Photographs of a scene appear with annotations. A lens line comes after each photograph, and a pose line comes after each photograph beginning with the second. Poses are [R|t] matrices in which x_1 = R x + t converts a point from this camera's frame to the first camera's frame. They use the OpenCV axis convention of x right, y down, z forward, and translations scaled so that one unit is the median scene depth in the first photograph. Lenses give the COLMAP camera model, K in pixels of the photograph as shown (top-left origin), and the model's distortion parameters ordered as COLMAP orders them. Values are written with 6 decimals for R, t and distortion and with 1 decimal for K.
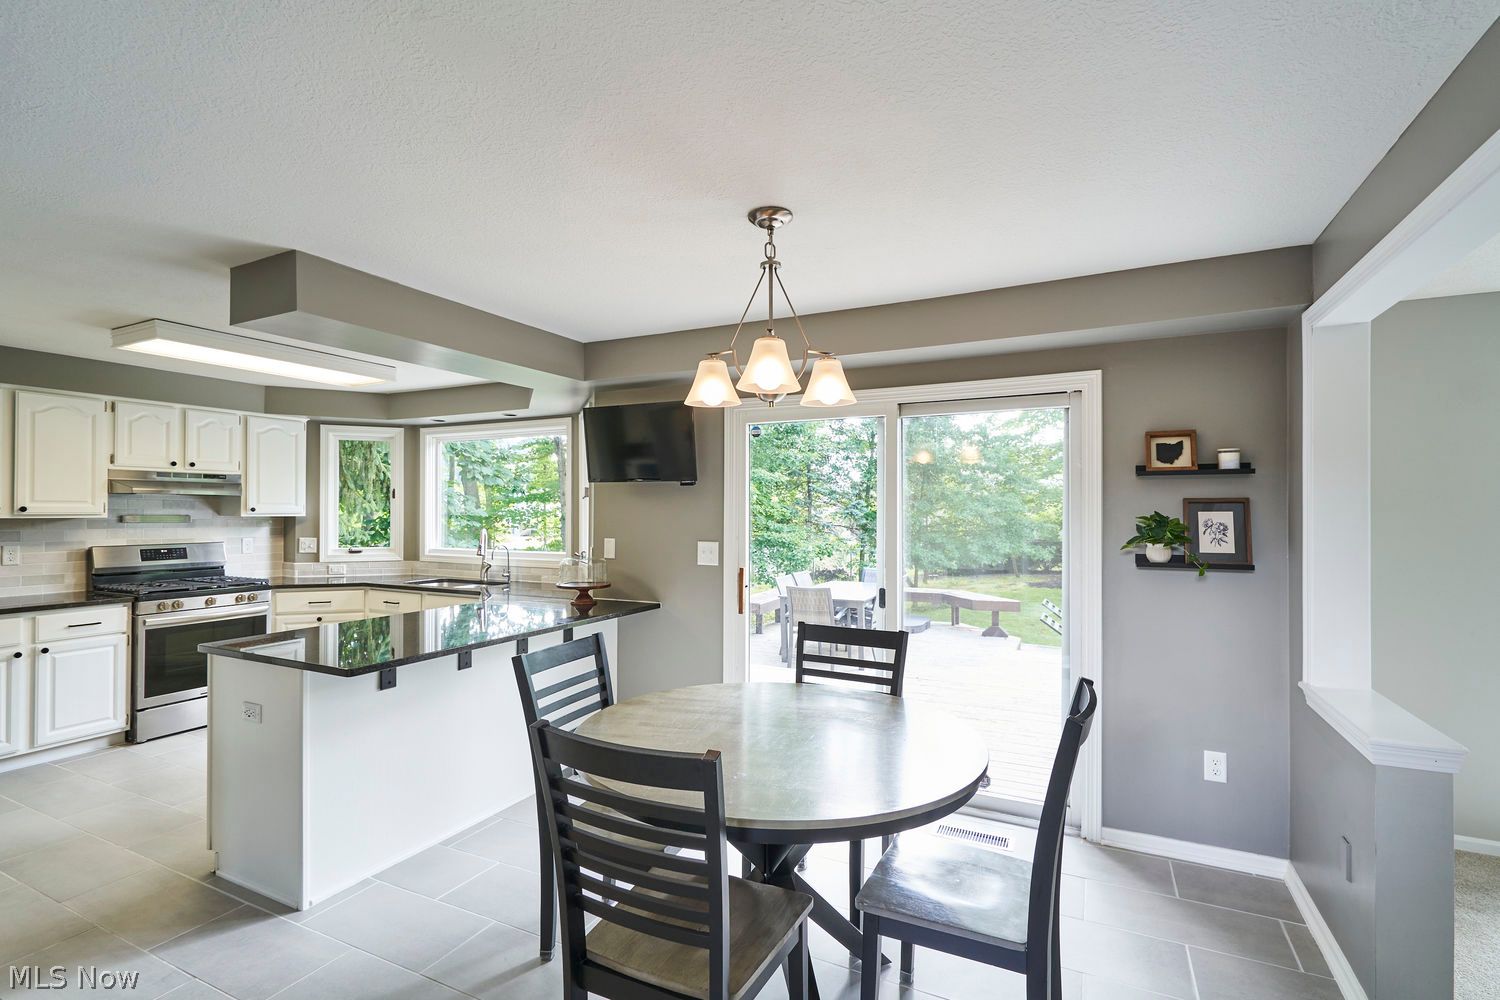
lens RADIAL K [[696.5, 0, 746.1], [0, 696.5, 502.4], [0, 0, 1]] dist [0.002281, 0.000050]
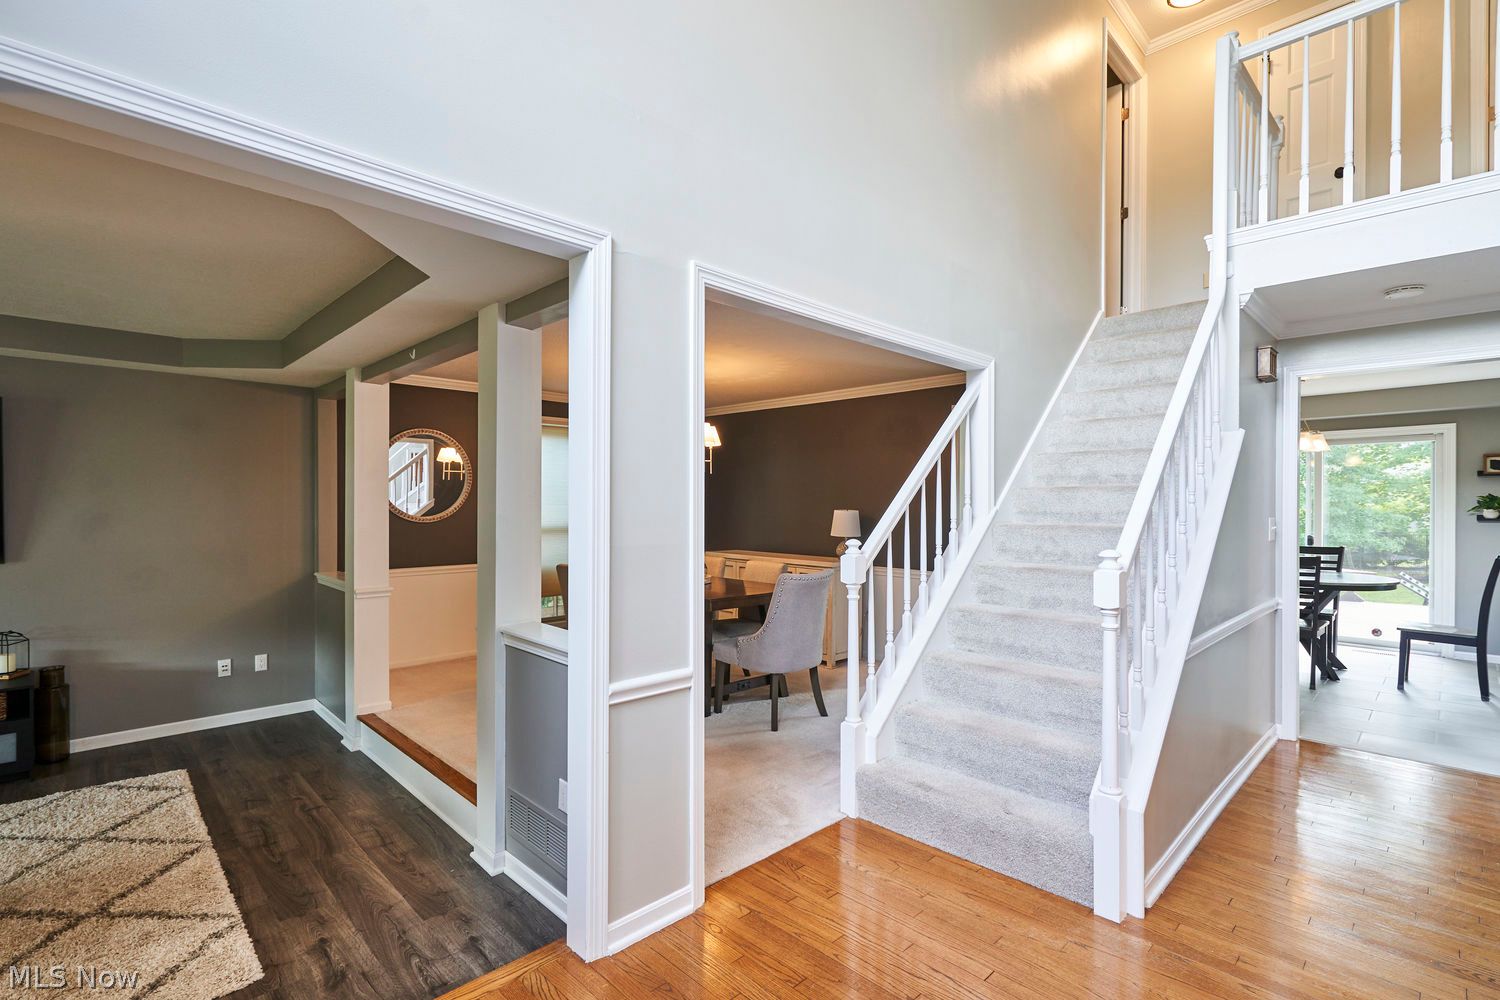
lens RADIAL K [[696.5, 0, 754.4], [0, 696.5, 505.6], [0, 0, 1]] dist [0.002281, 0.000050]
pose [[0.947134, -0.000644, -0.320837, -3.900834], [0.004864, 0.999912, 0.012352, 0.061720], [0.320800, -0.013260, 0.947054, -7.993899]]
